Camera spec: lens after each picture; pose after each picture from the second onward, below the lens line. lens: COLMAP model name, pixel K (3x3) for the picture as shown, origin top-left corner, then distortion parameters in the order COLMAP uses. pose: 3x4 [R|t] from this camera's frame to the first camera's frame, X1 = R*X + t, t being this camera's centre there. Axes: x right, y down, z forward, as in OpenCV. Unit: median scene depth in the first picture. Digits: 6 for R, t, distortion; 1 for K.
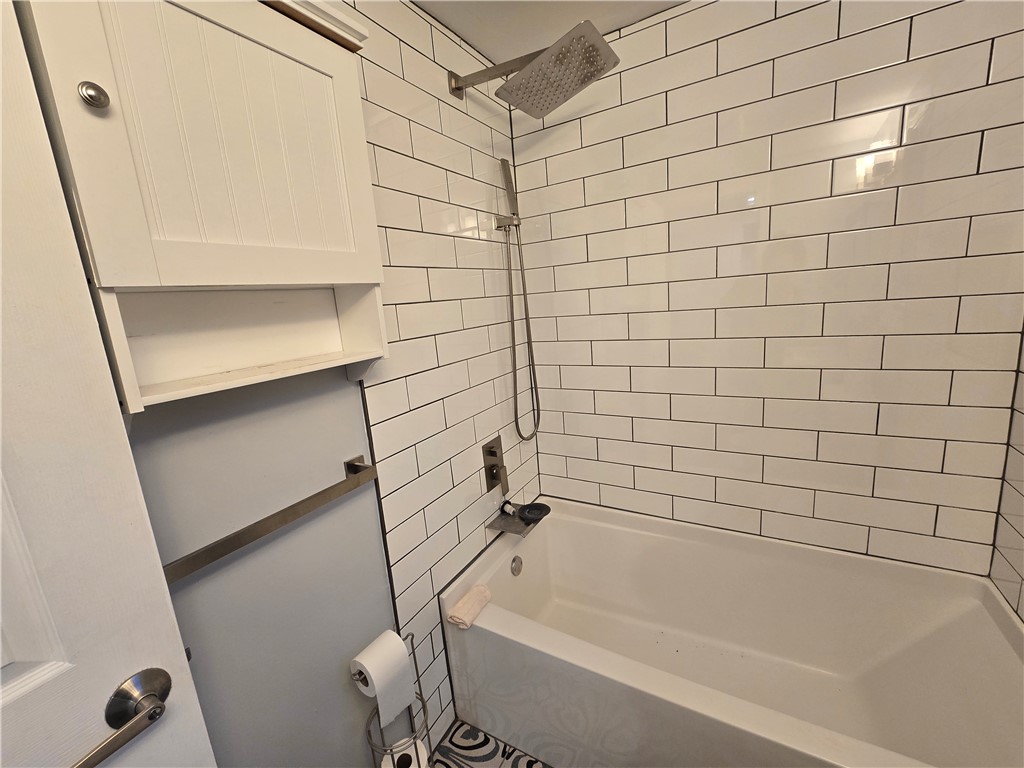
lens RADIAL K [[419.5, 0, 507.7], [0, 419.5, 377.3], [0, 0, 1]] dist [-0.005234, 0.001116]
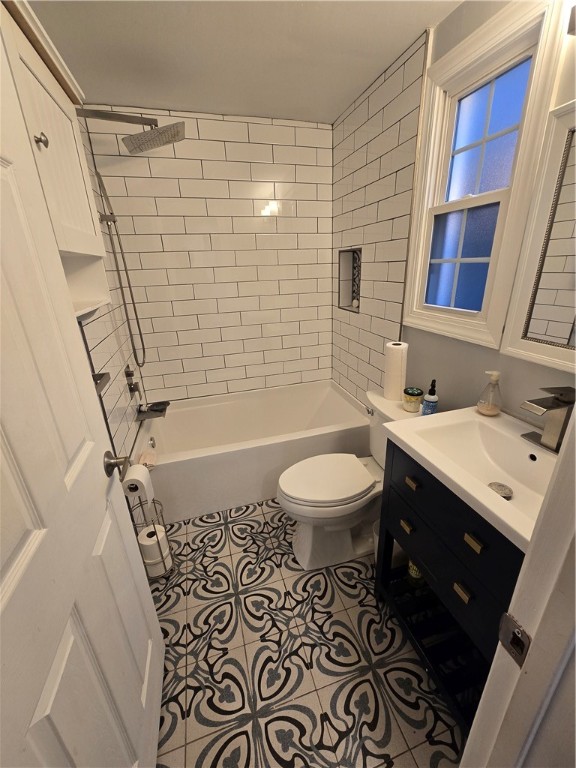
lens RADIAL K [[314.6, 0, 289.7], [0, 314.6, 384.5], [0, 0, 1]] dist [-0.005234, 0.001116]
pose [[0.682644, -0.195338, 0.704159, -0.447630], [0.108493, 0.980023, 0.166687, 0.084654], [-0.722652, -0.037391, 0.690200, -0.229765]]
